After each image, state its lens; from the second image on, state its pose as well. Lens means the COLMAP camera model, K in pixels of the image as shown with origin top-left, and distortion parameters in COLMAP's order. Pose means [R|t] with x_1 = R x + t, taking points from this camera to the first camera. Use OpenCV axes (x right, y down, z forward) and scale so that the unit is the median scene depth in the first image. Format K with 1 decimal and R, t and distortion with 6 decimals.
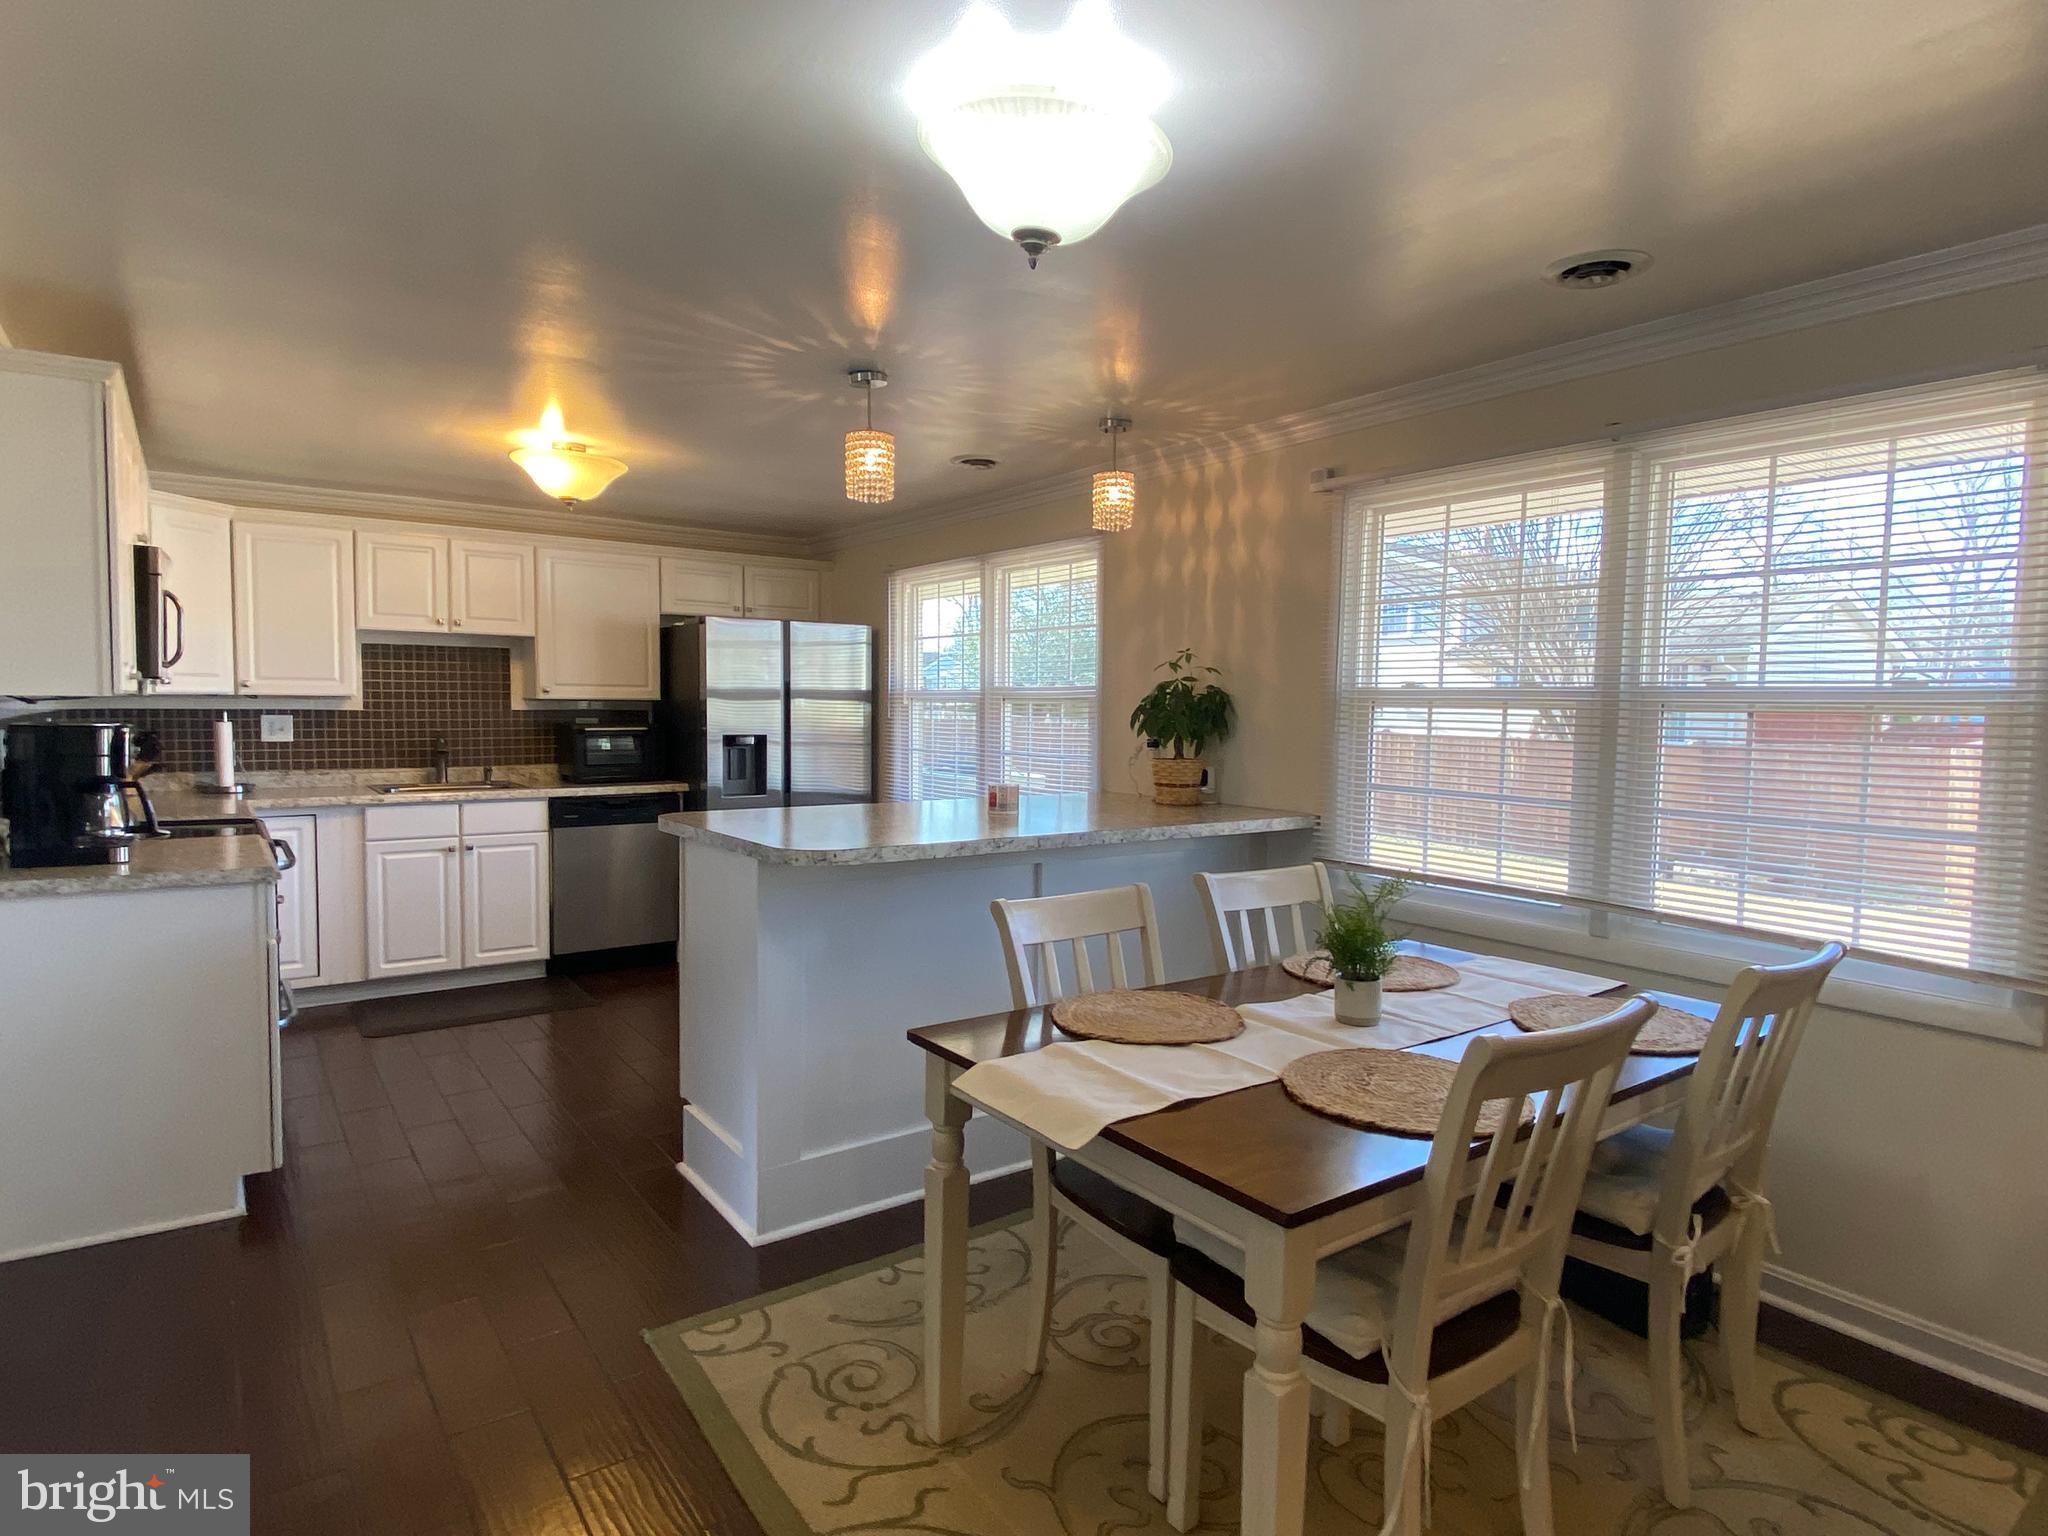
lens RADIAL K [[1089.3, 0, 1024.0], [0, 1089.3, 768.0], [0, 0, 1]] dist [0.000011, -0.014194]
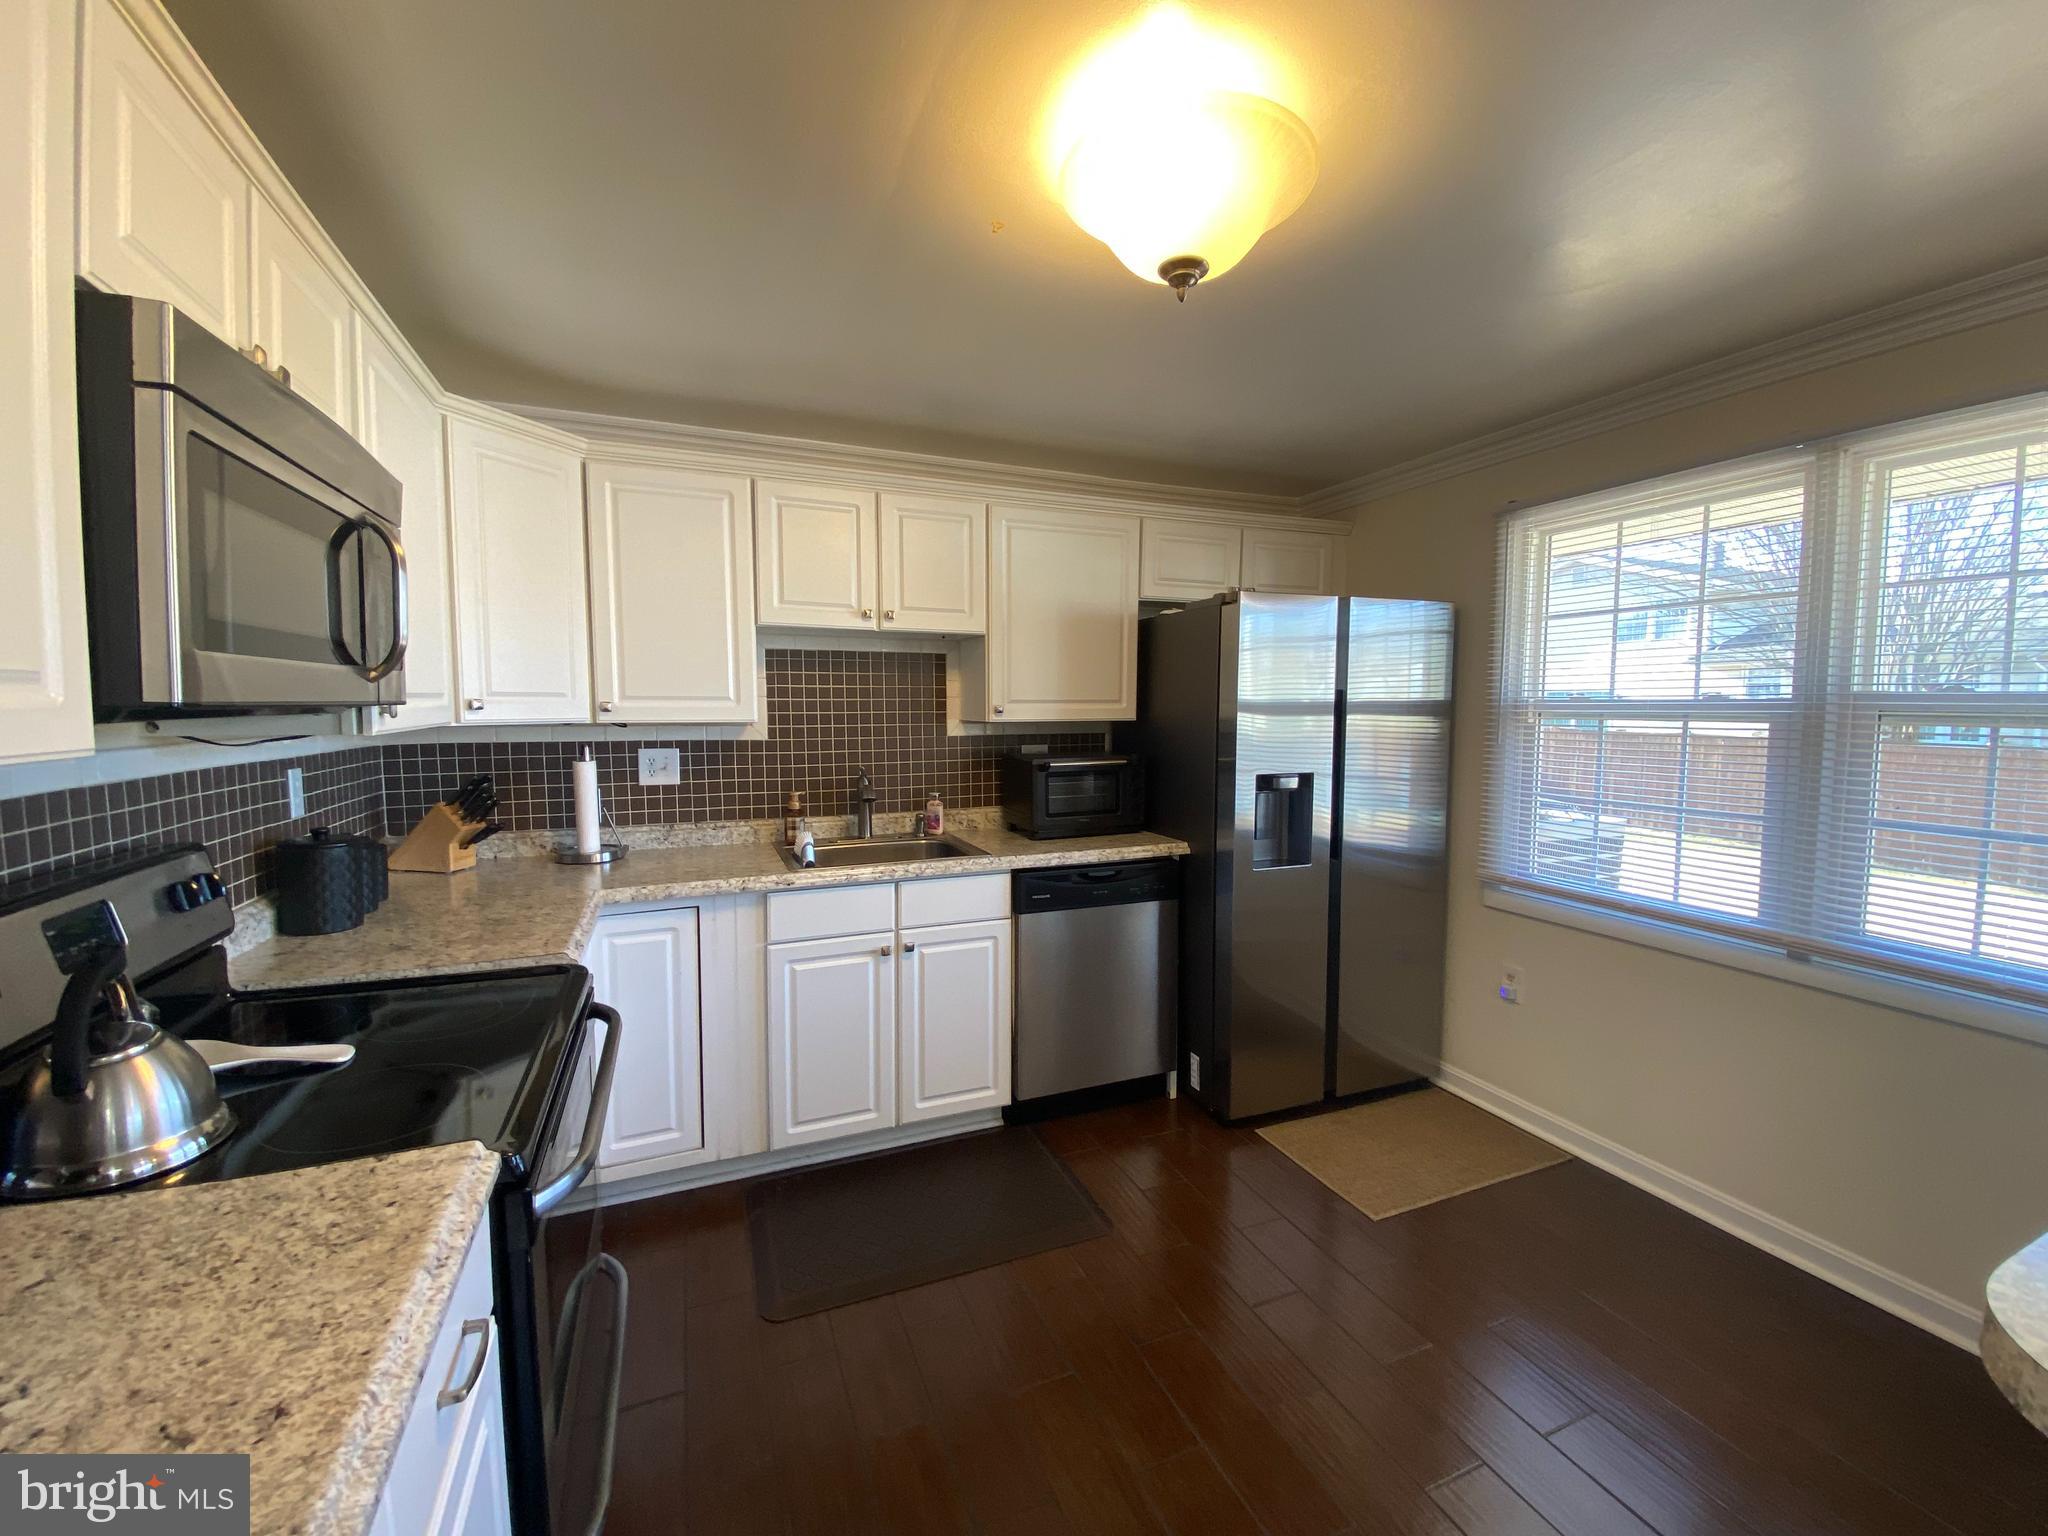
lens RADIAL K [[823.0, 0, 1024.0], [0, 823.0, 768.0], [0, 0, 1]] dist [0.067390, -0.040196]
pose [[0.966851, 0.006053, -0.255269, -0.299016], [-0.003539, 0.999941, 0.010306, -0.040834], [0.255316, -0.009061, 0.966815, 0.505338]]
